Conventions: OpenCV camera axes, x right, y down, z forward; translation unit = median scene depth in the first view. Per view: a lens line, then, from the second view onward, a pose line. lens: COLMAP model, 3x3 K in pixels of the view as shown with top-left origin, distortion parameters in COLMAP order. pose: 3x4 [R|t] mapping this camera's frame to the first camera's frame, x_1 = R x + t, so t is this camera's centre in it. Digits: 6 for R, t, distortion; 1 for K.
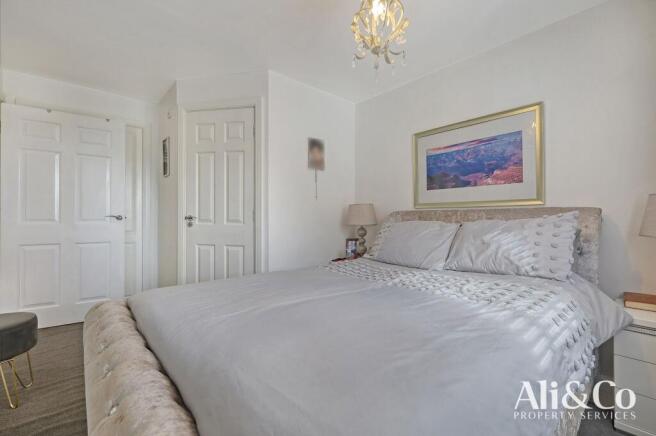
lens RADIAL K [[286.3, 0, 330.1], [0, 286.3, 212.5], [0, 0, 1]] dist [0.016376, 0.000015]
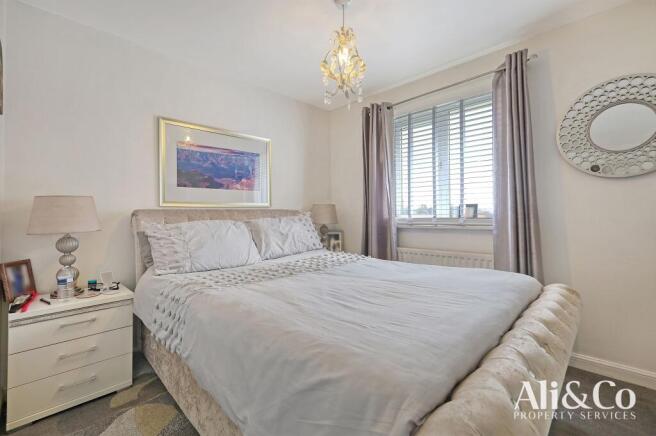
lens RADIAL K [[286.3, 0, 330.1], [0, 286.3, 212.5], [0, 0, 1]] dist [0.016376, 0.000015]
pose [[-0.059632, 0.004928, 0.998208, -0.650340], [-0.002290, 0.999985, -0.005074, 0.005936], [-0.998218, -0.002589, -0.059620, 0.651359]]
